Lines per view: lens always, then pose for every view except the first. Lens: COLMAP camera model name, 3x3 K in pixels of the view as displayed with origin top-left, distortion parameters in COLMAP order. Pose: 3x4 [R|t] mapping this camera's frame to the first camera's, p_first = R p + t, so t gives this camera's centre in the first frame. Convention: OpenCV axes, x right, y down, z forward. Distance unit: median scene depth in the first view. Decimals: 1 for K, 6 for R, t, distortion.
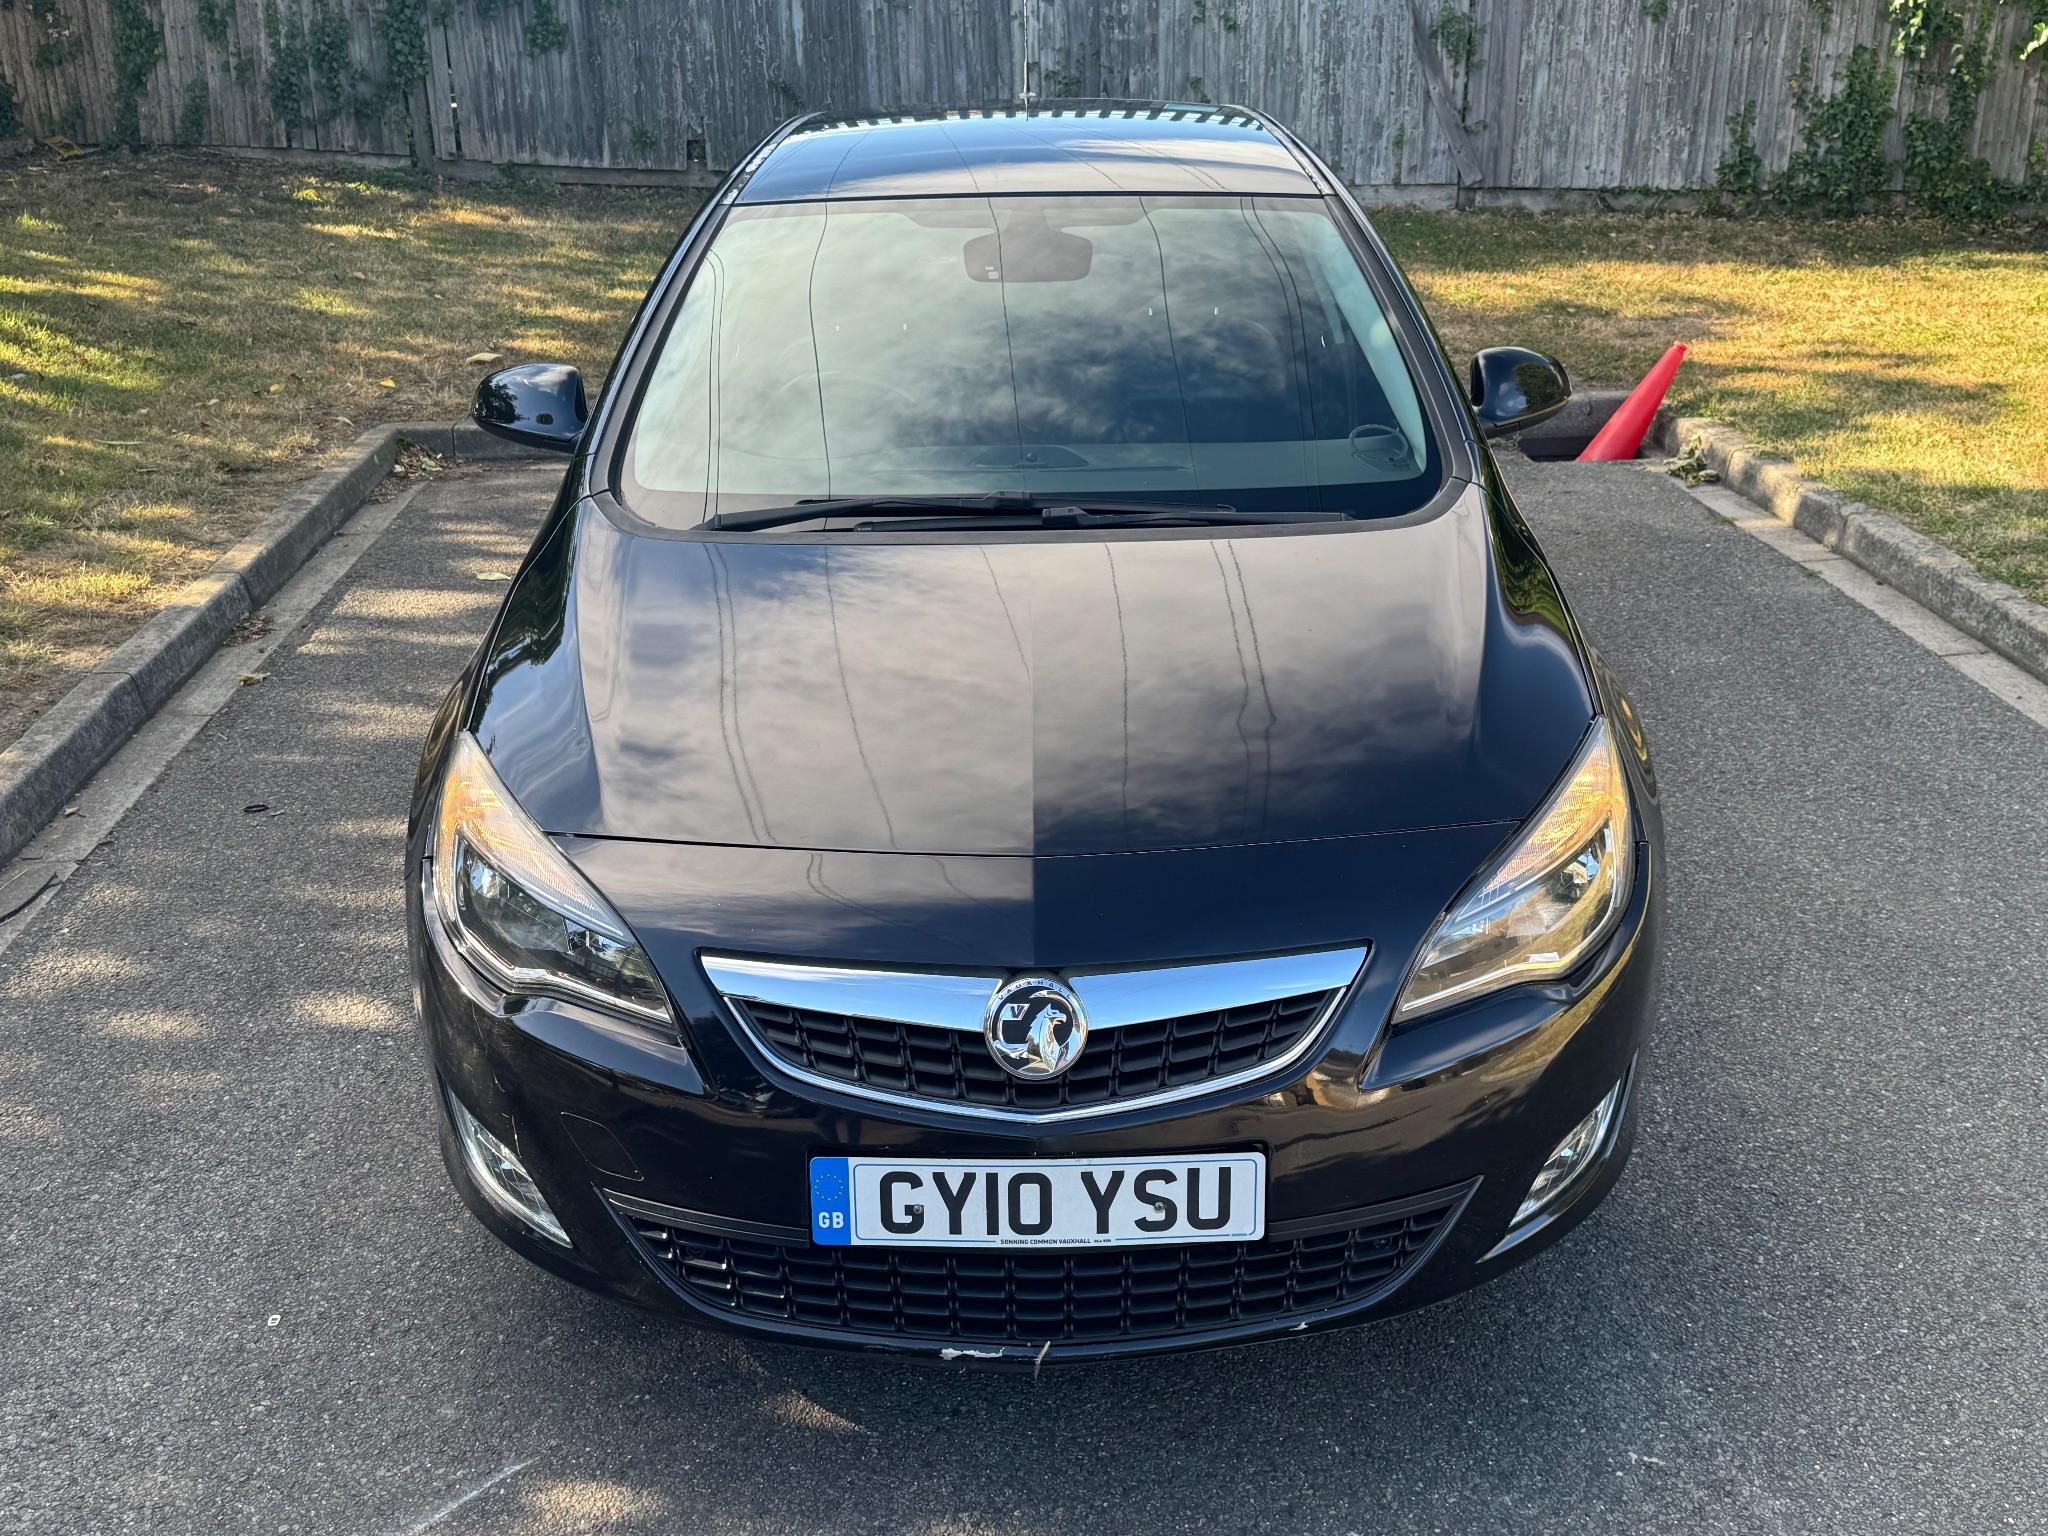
lens RADIAL K [[1928.6, 0, 989.5], [0, 1928.6, 632.0], [0, 0, 1]] dist [0.008202, 0.000000]
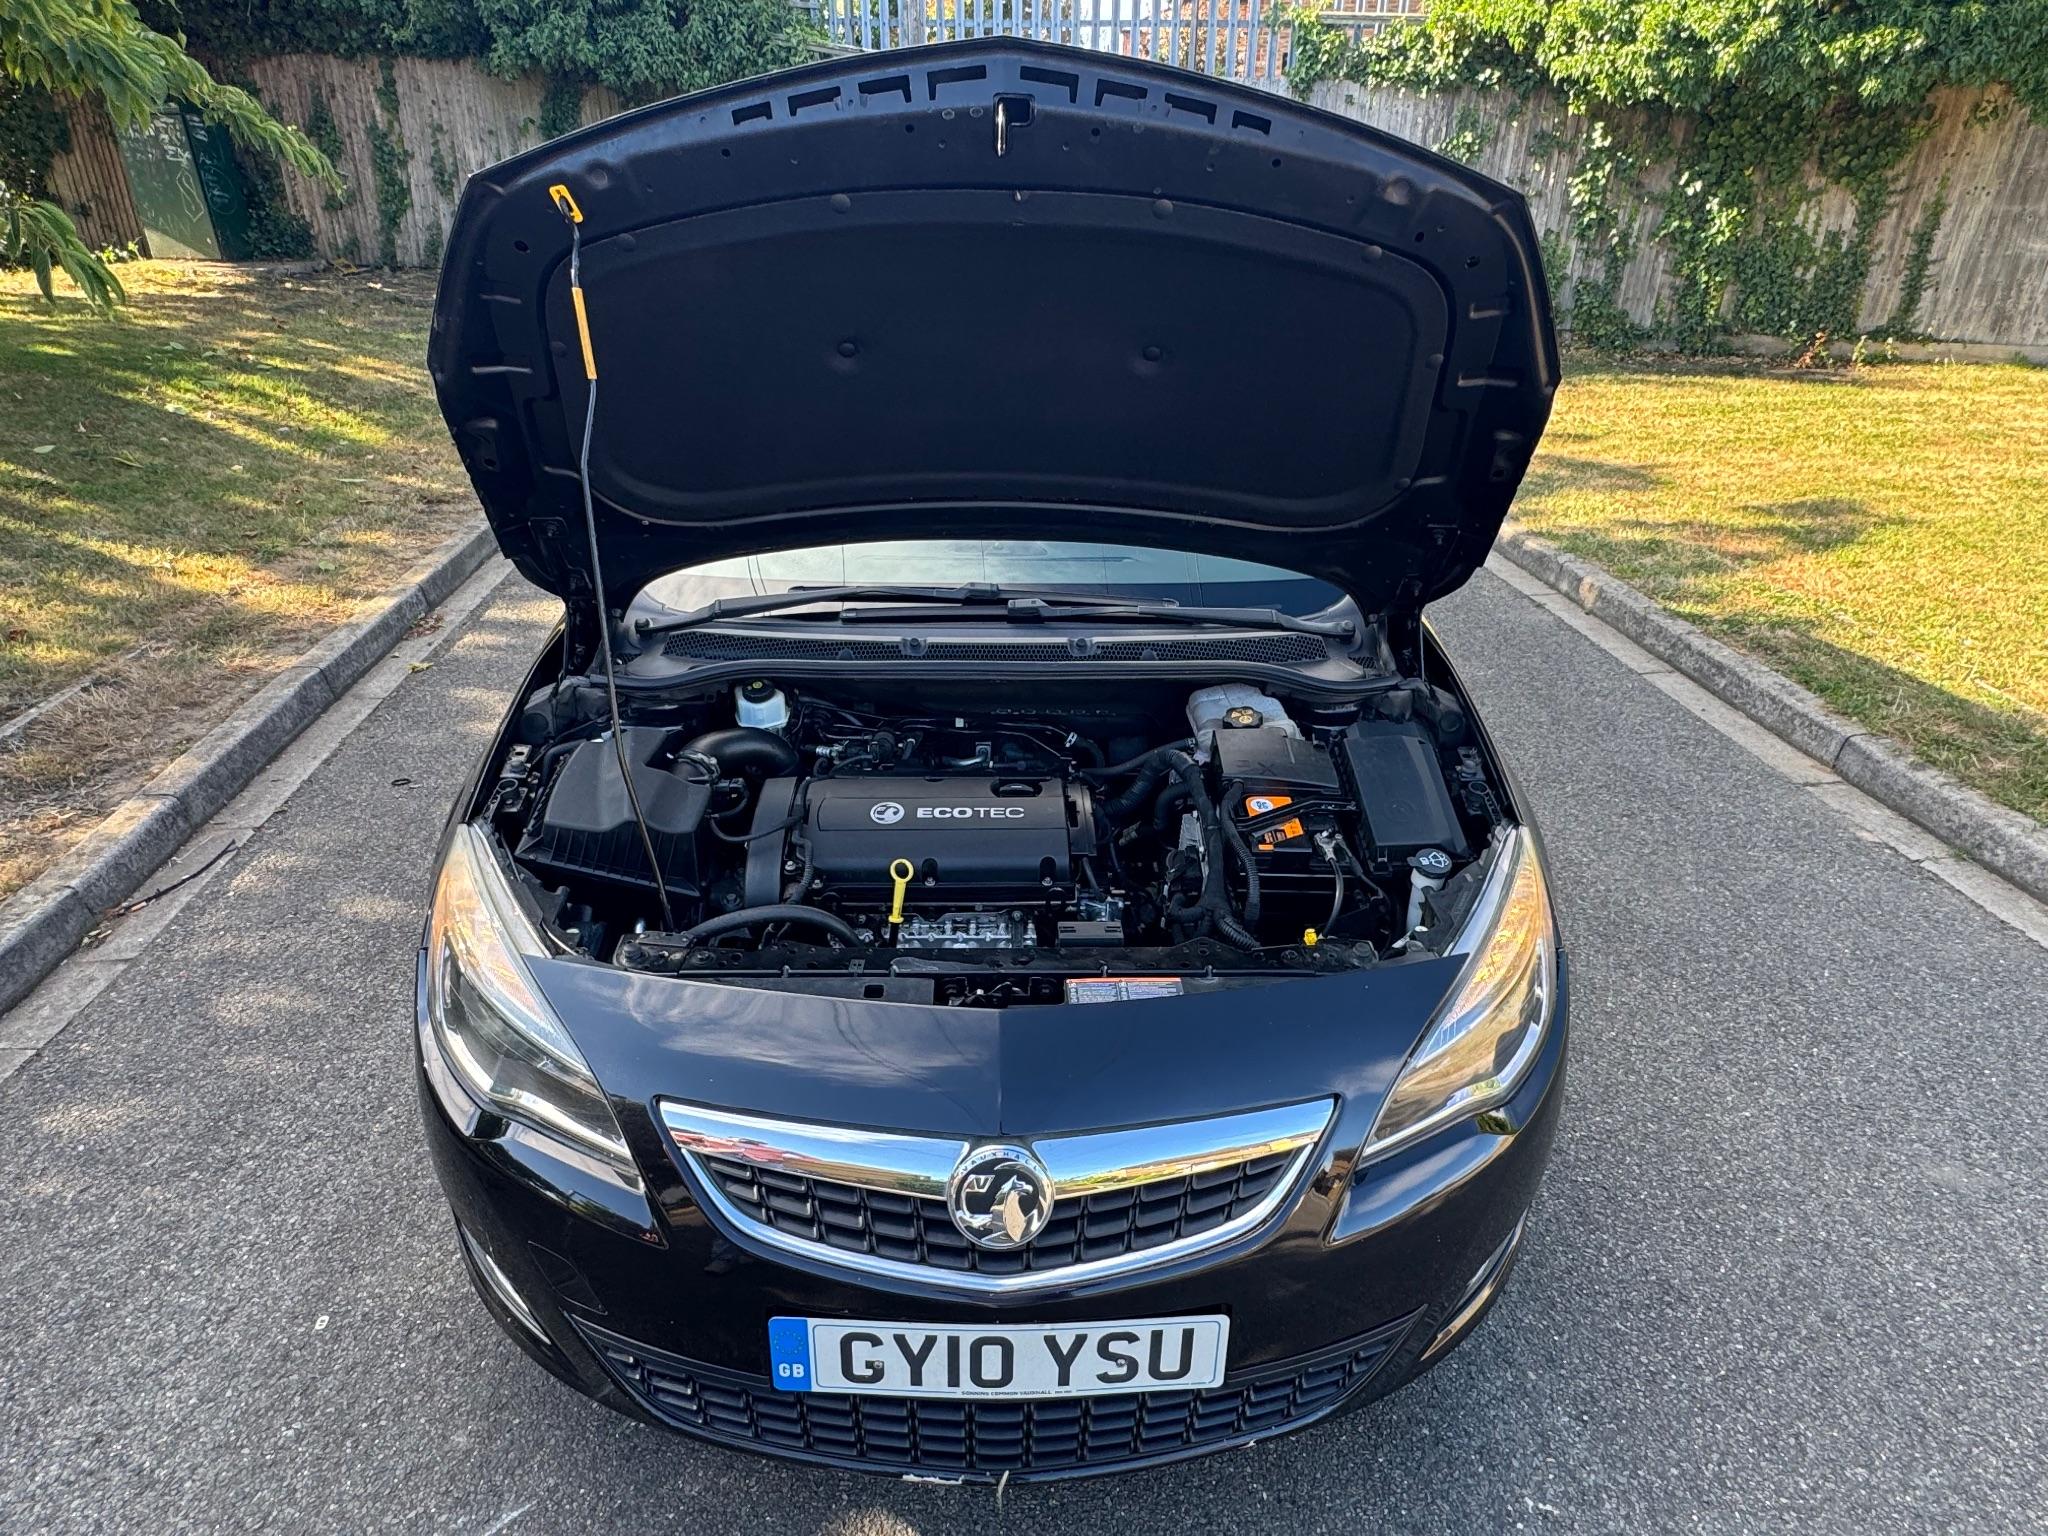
lens RADIAL K [[1157.0, 0, 1010.0], [0, 1157.0, 742.3], [0, 0, 1]] dist [-0.014050, 0.005724]
pose [[0.999044, 0.011593, 0.042162, 0.001445], [-0.016977, 0.991411, 0.129674, -0.079126], [-0.040297, -0.130265, 0.990660, 0.372852]]
